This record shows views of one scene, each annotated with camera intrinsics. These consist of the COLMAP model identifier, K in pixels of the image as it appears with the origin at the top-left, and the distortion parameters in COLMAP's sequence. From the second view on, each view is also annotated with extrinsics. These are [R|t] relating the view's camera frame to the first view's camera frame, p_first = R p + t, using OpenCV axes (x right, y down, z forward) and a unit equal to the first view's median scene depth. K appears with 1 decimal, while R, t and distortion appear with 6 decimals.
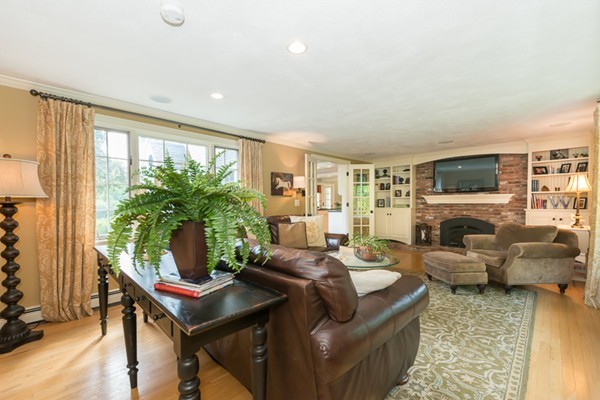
lens RADIAL K [[250.6, 0, 299.5], [0, 250.6, 201.6], [0, 0, 1]] dist [0.000012, 0.000002]
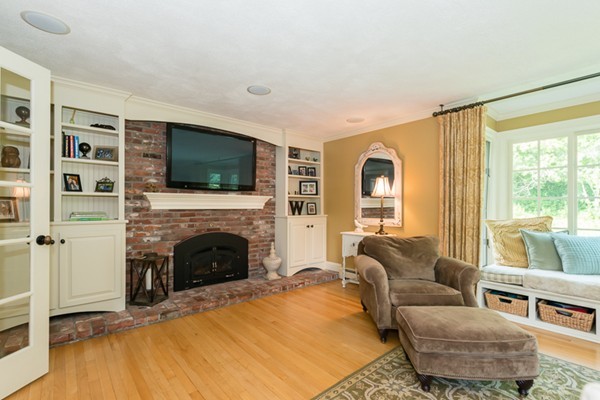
lens RADIAL K [[284.5, 0, 299.6], [0, 284.5, 204.4], [0, 0, 1]] dist [0.002120, 0.000065]
pose [[0.093689, 0.010980, 0.995541, 0.007189], [-0.005289, 0.999931, -0.010531, 0.002046], [-0.995587, -0.004279, 0.093741, 0.718454]]
